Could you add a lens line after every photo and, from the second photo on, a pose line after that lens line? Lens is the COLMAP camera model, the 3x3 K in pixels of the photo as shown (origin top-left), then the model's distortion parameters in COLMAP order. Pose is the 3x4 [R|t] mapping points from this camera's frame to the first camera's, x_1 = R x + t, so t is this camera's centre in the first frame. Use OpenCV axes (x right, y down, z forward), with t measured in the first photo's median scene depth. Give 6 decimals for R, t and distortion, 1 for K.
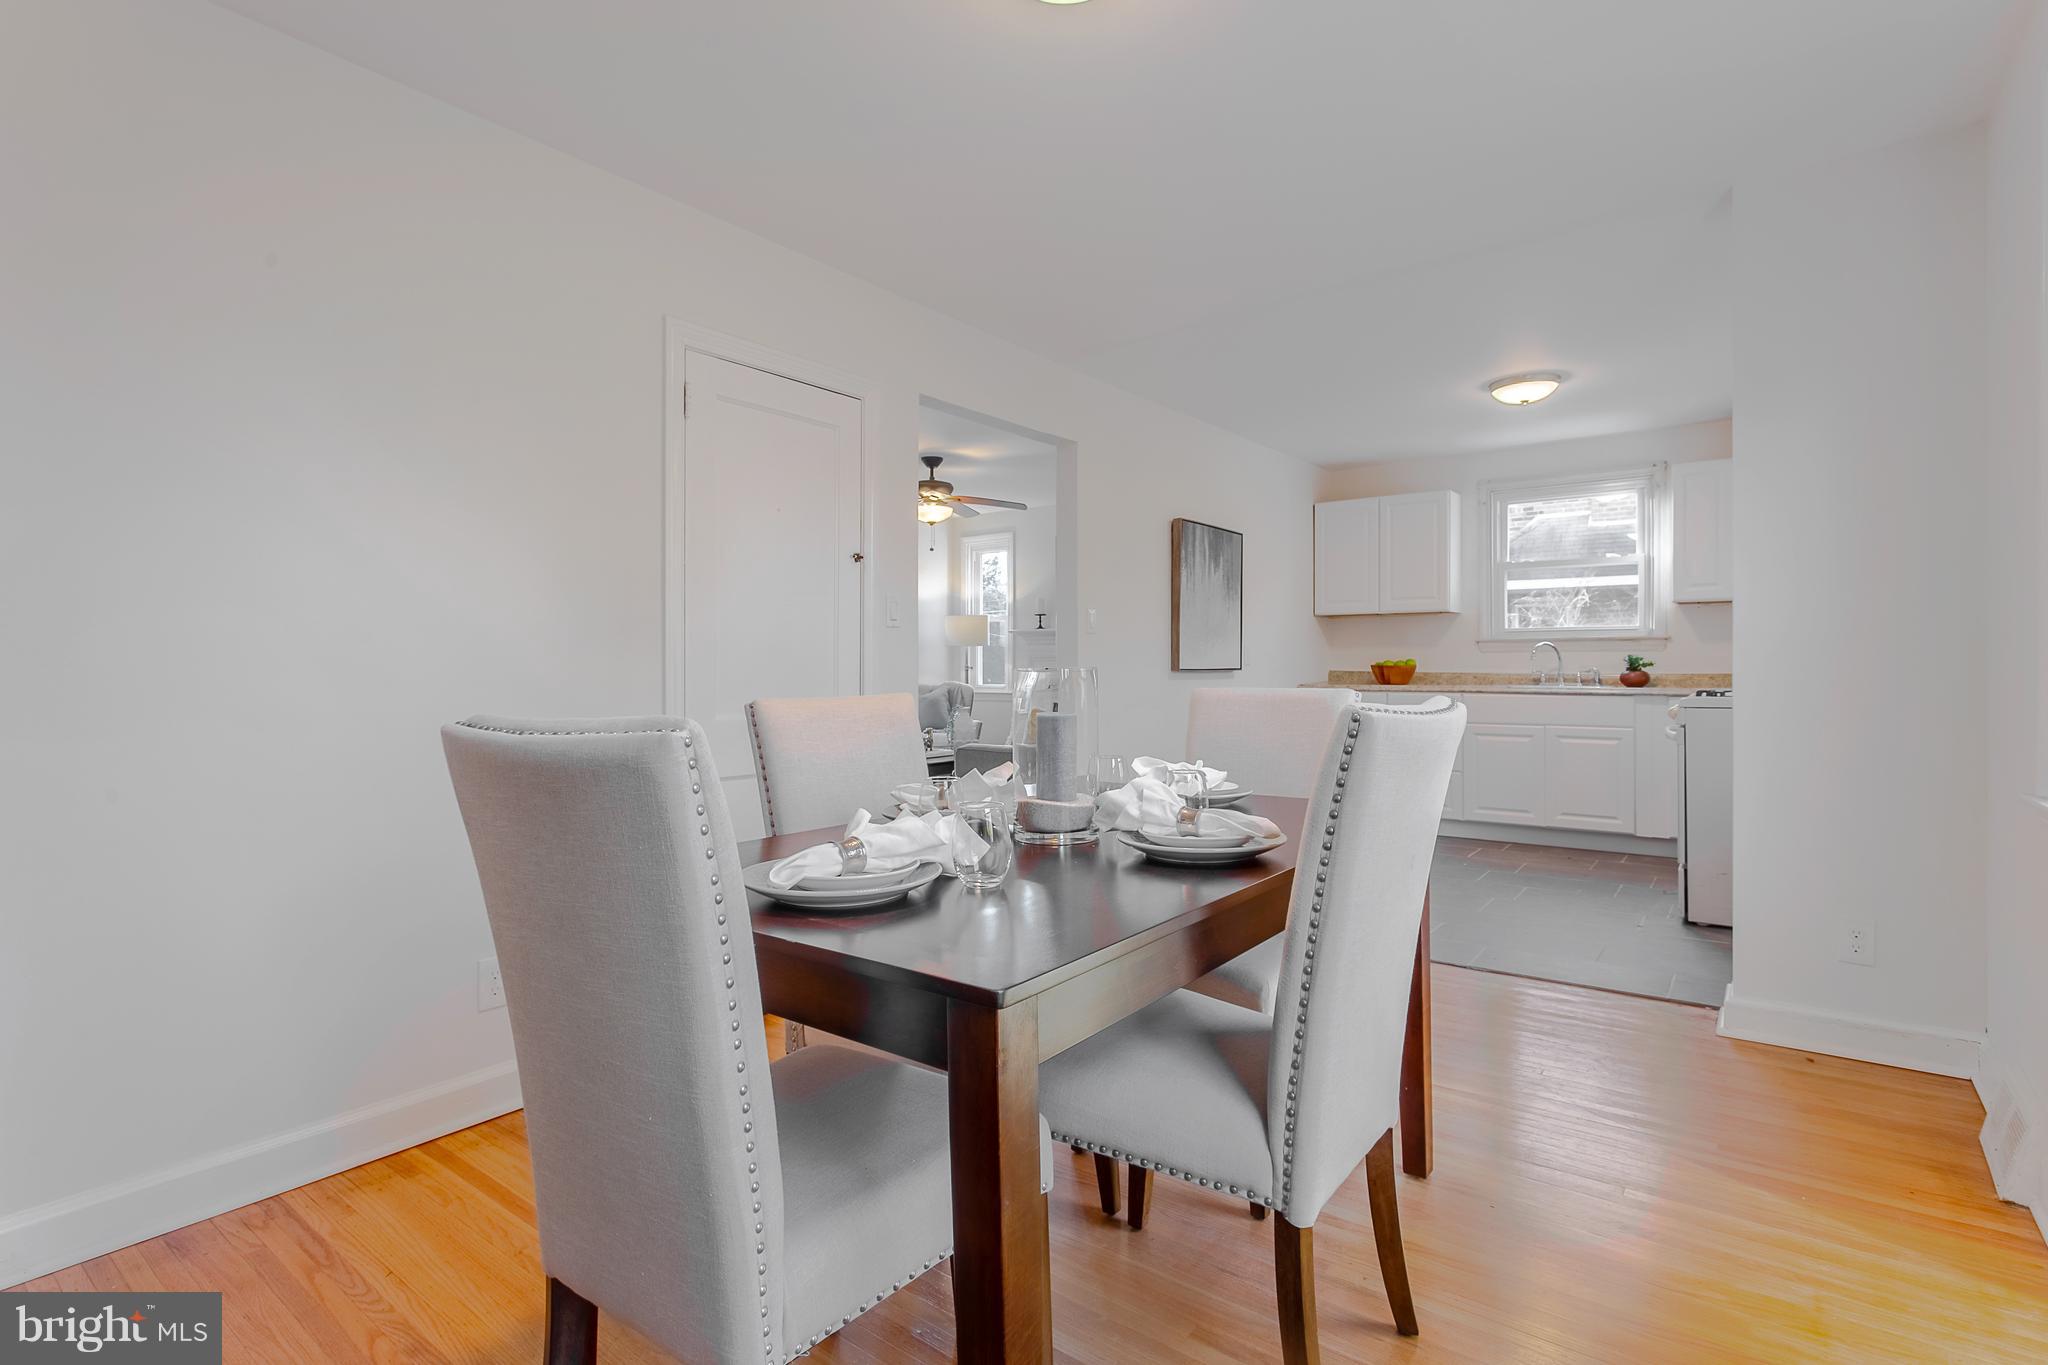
lens RADIAL K [[970.9, 0, 1061.3], [0, 970.9, 670.6], [0, 0, 1]] dist [-0.000217, -0.000063]
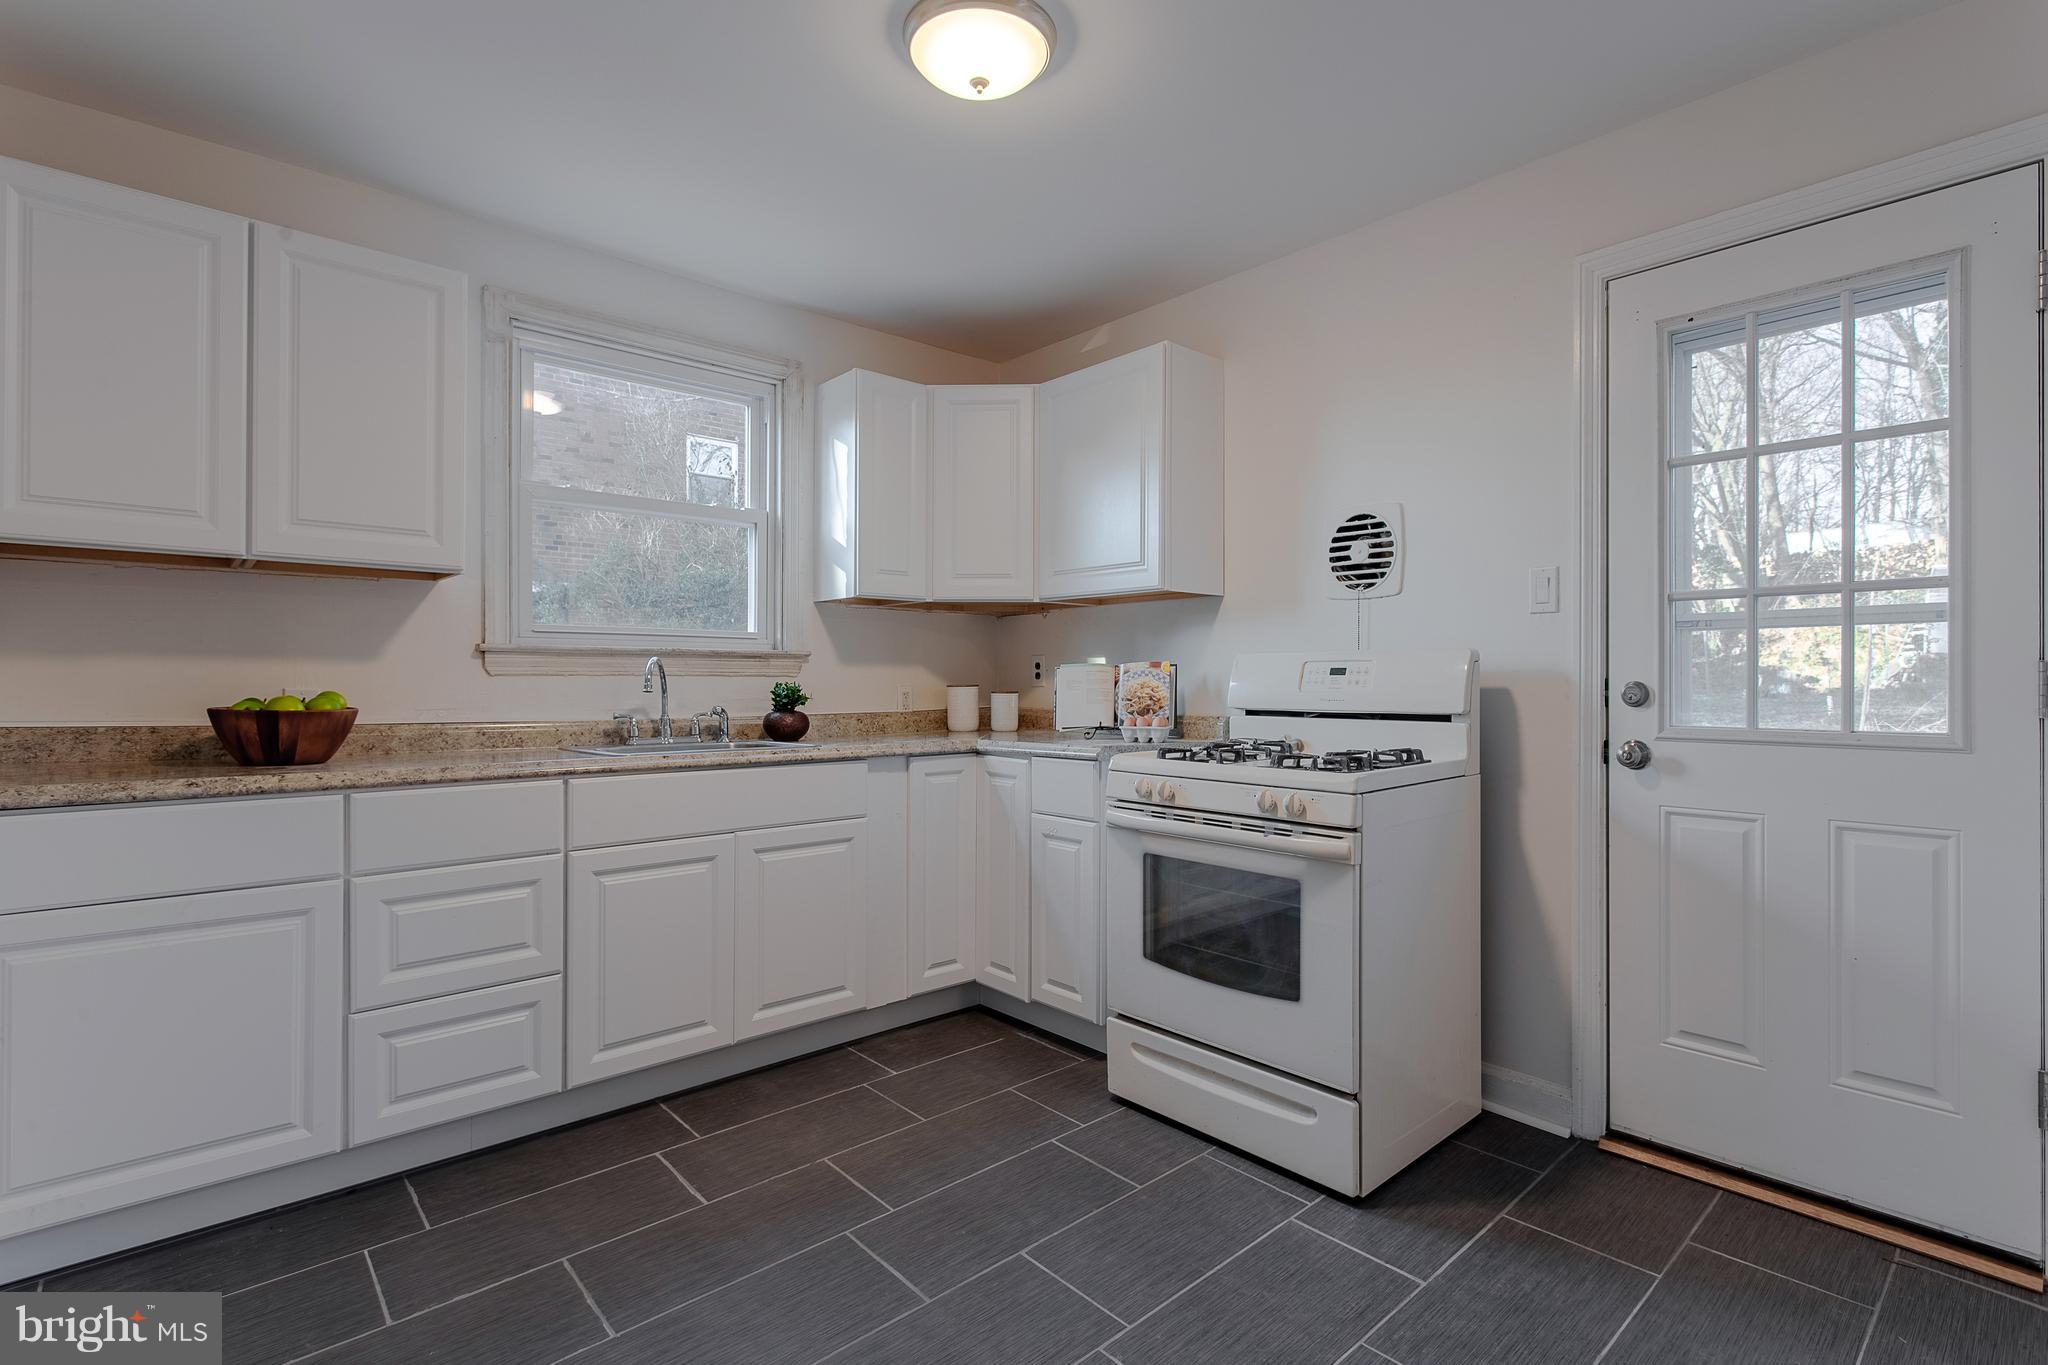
lens RADIAL K [[970.9, 0, 1033.0], [0, 970.9, 677.5], [0, 0, 1]] dist [-0.000217, -0.000063]
pose [[0.215397, 0.004891, 0.976514, 0.058865], [0.003360, 0.999978, -0.005749, -0.015142], [-0.976521, 0.004519, 0.215376, 0.700226]]
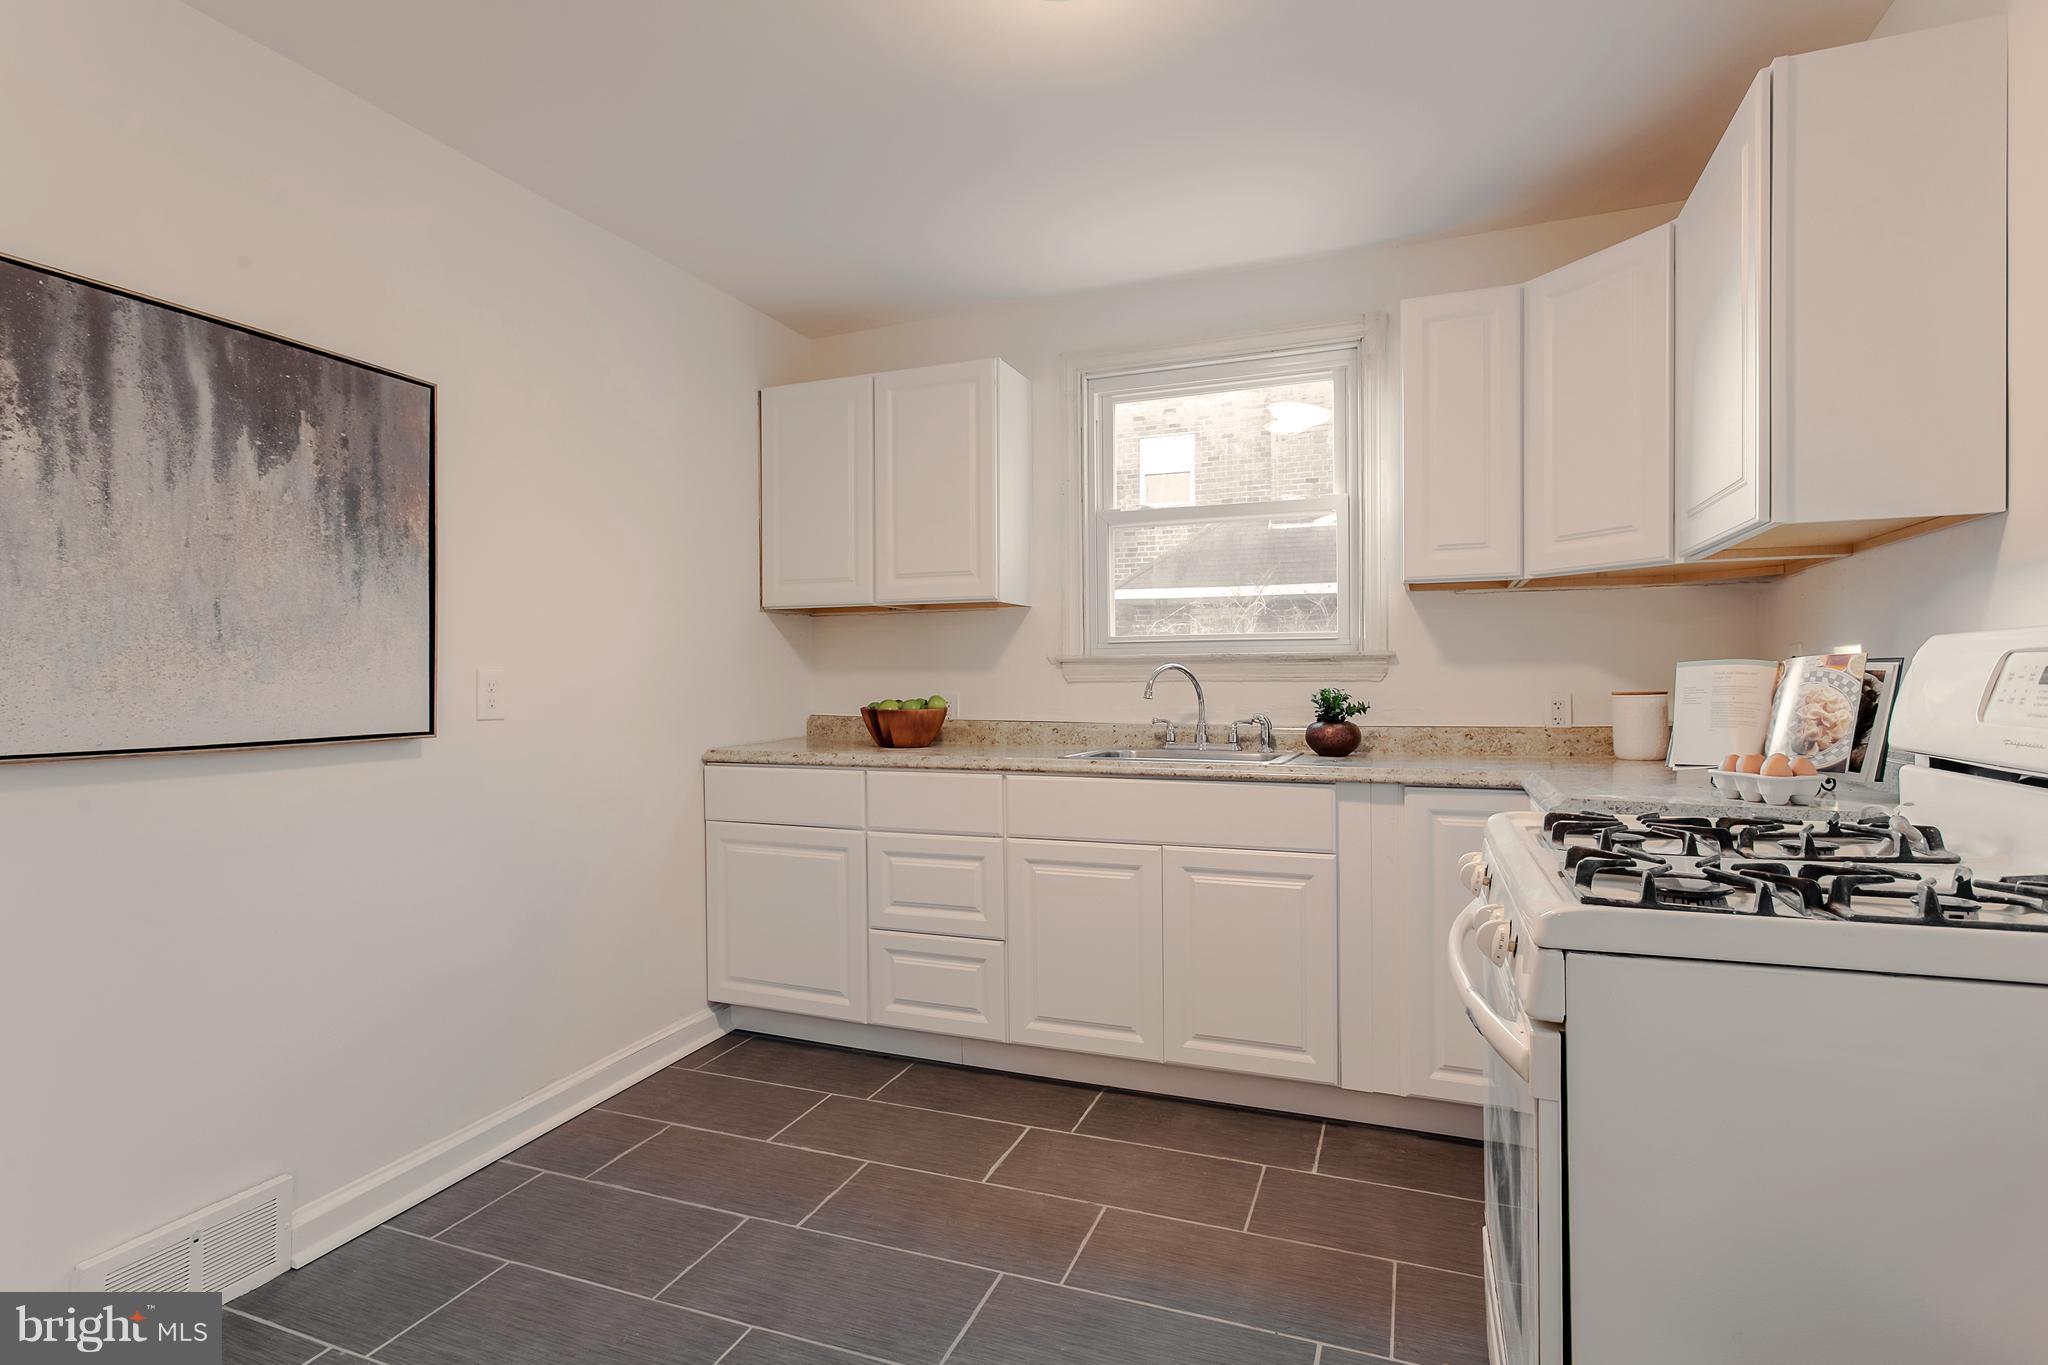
lens RADIAL K [[970.9, 0, 1031.4], [0, 970.9, 682.4], [0, 0, 1]] dist [-0.000217, -0.000063]
pose [[0.968524, -0.005169, 0.248865, 0.300123], [0.005308, 0.999986, 0.000112, -0.019934], [-0.248862, 0.001212, 0.968538, 0.526866]]
